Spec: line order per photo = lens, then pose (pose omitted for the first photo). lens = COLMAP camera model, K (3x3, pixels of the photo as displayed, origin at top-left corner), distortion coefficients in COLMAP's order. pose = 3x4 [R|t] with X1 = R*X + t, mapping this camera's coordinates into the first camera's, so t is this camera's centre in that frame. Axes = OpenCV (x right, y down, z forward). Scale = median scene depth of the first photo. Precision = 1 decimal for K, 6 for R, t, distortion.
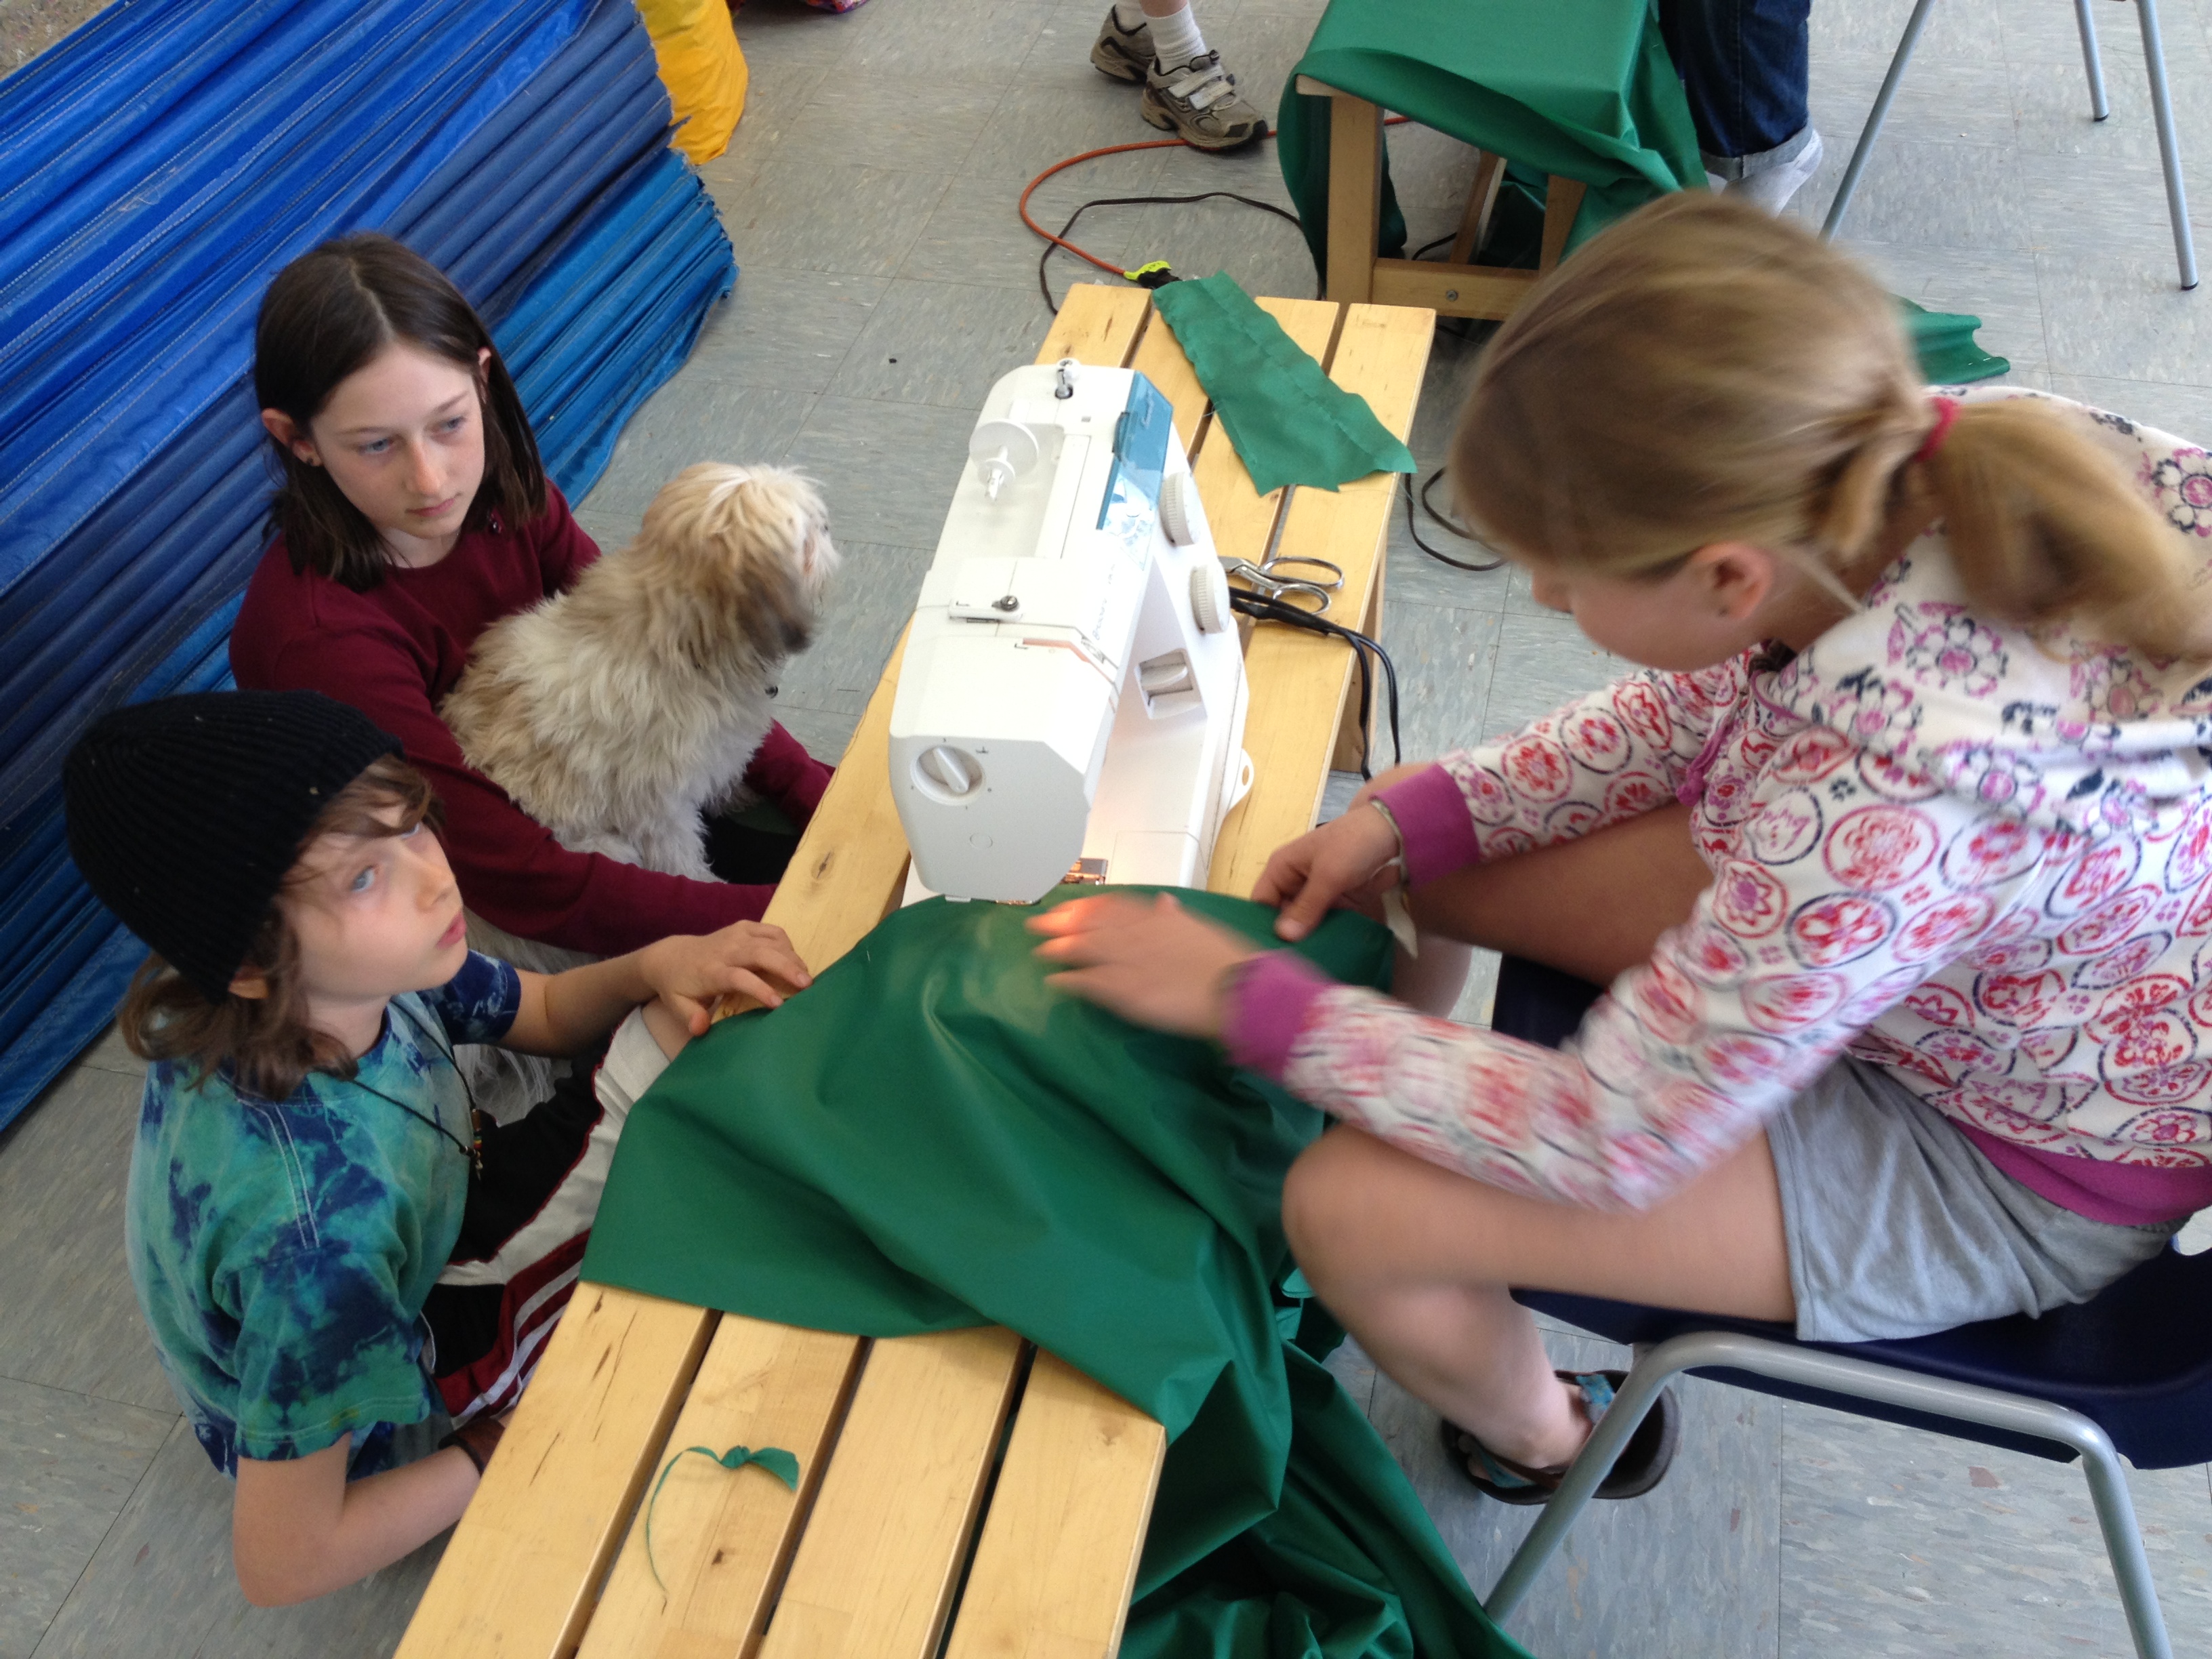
lens RADIAL K [[2042.9, 0, 1005.7], [0, 2042.9, 833.1], [0, 0, 1]] dist [0.087015, -0.119670]
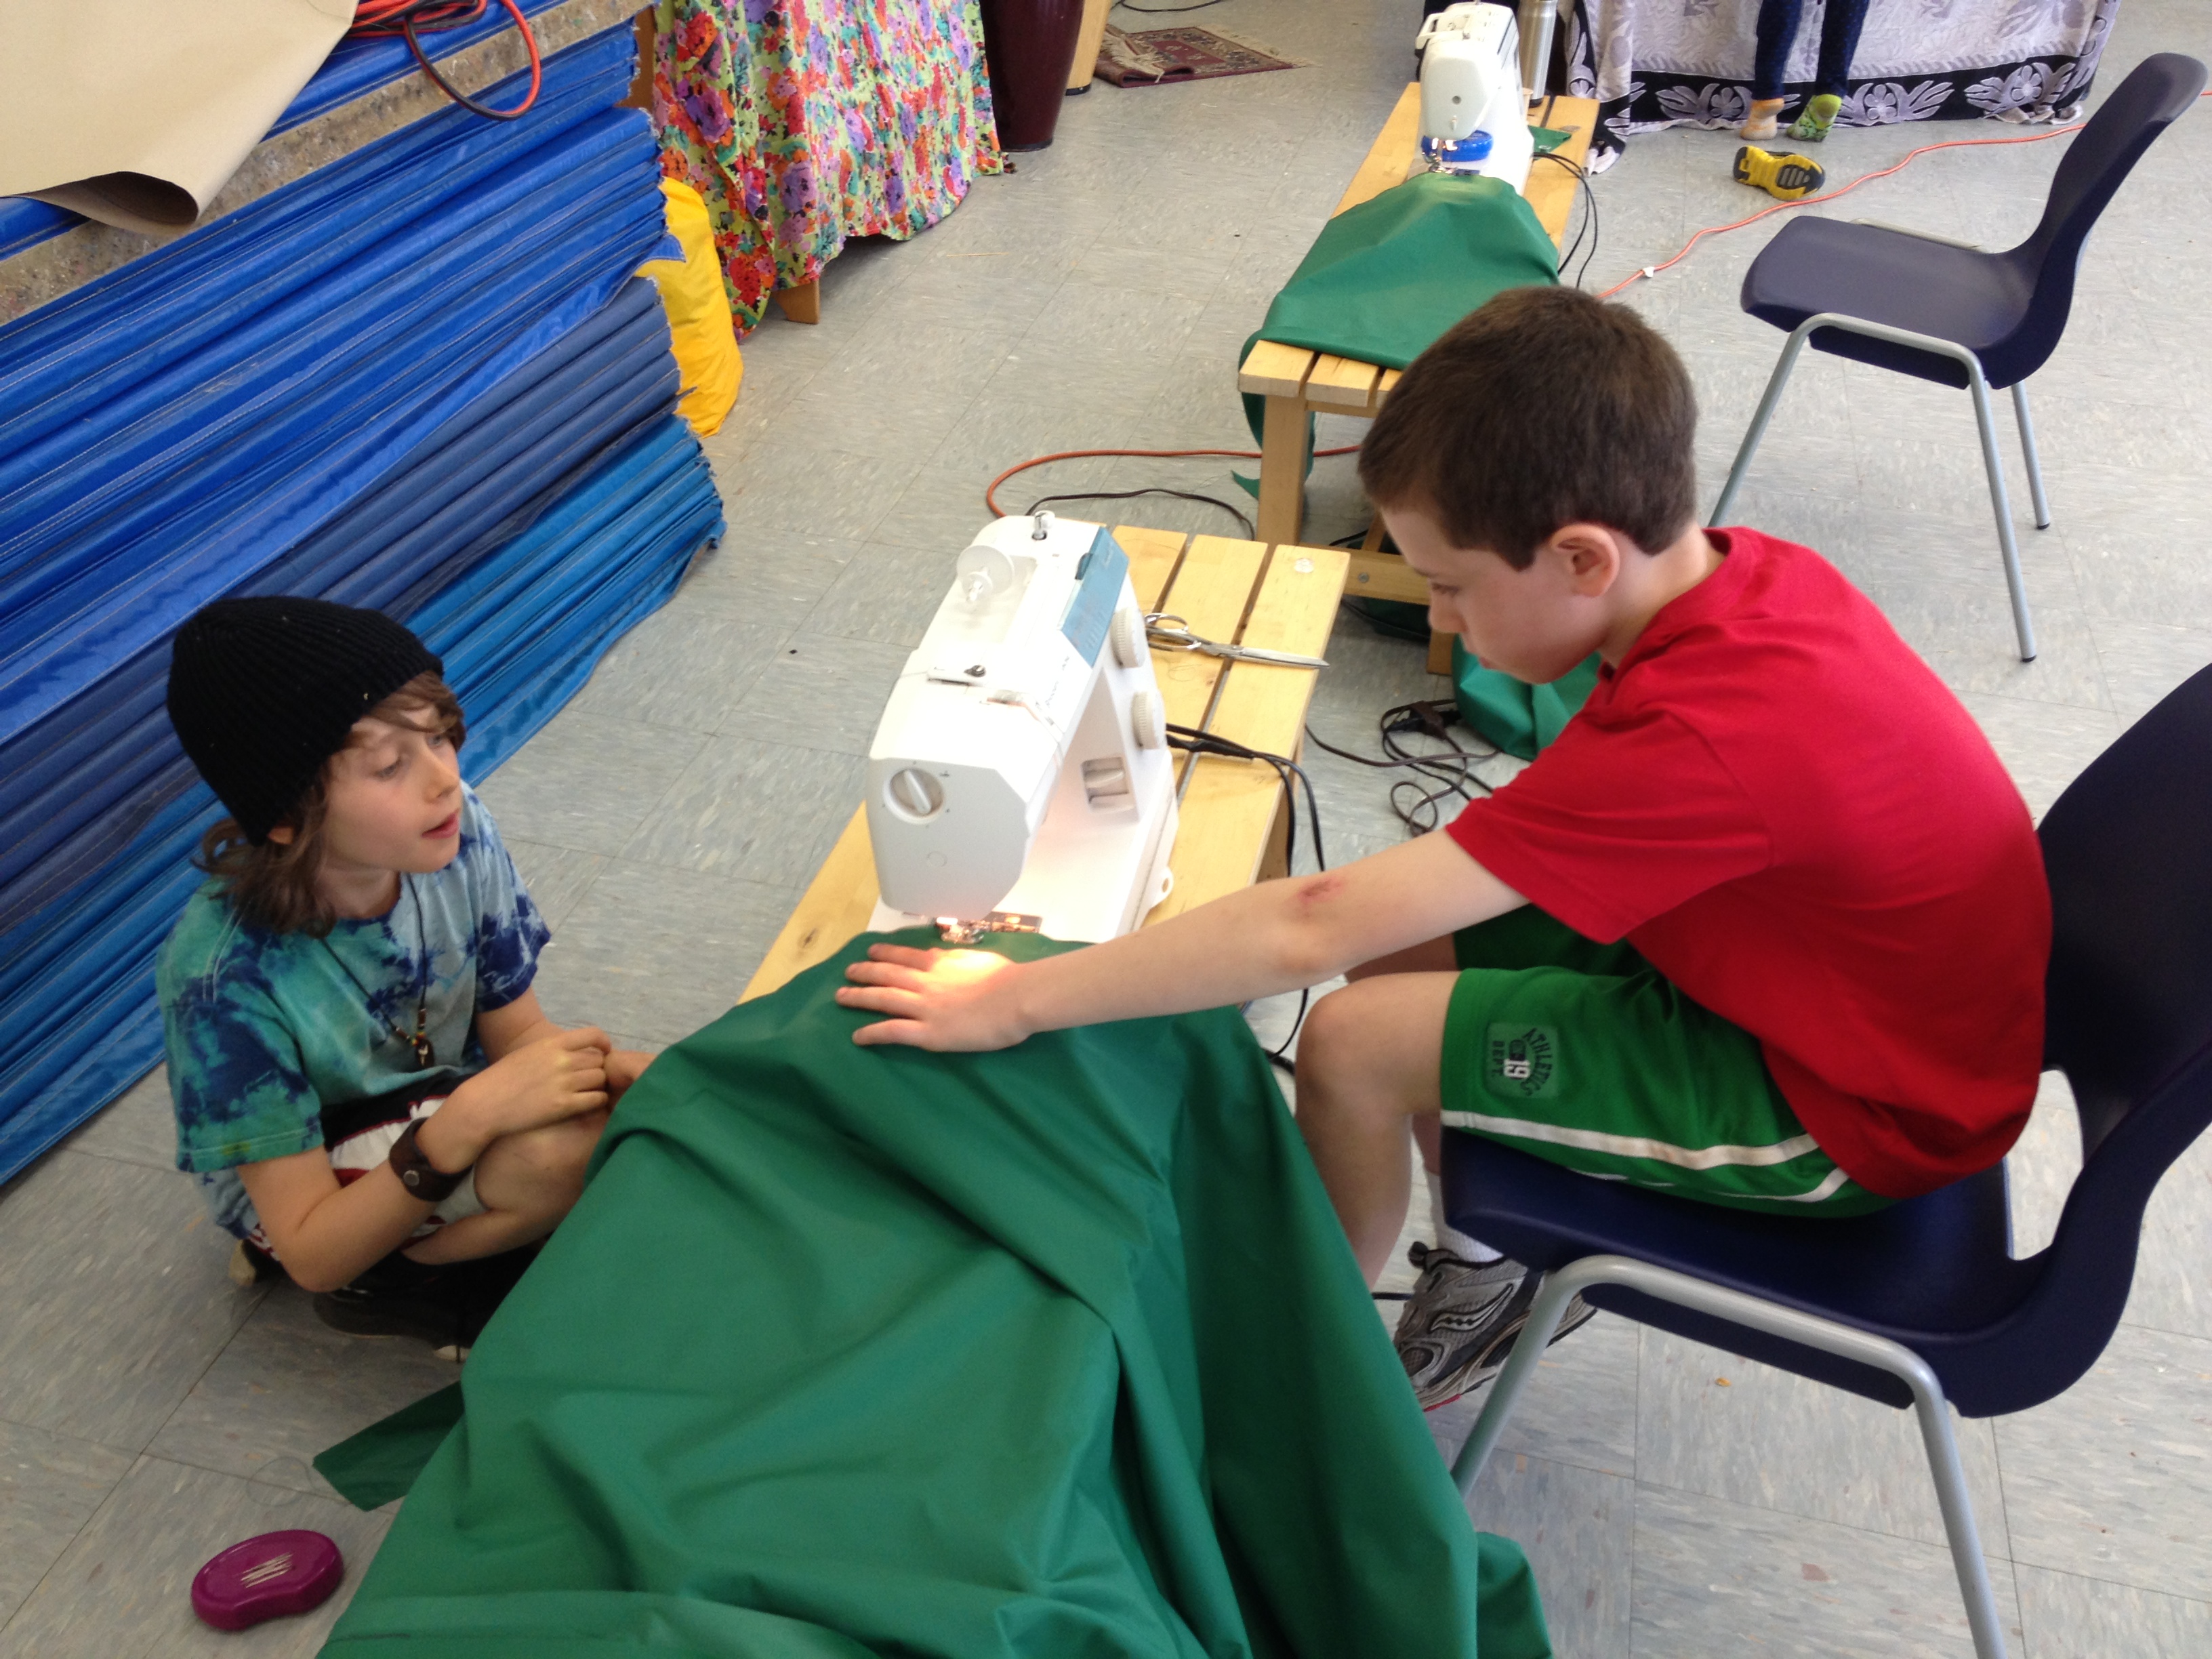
lens RADIAL K [[2042.9, 0, 1005.7], [0, 2042.9, 833.1], [0, 0, 1]] dist [0.087015, -0.119670]
pose [[0.997414, 0.062052, 0.036270, -0.012333], [-0.054859, 0.983280, -0.173639, 0.094857], [-0.046439, 0.171200, 0.984141, -0.083523]]
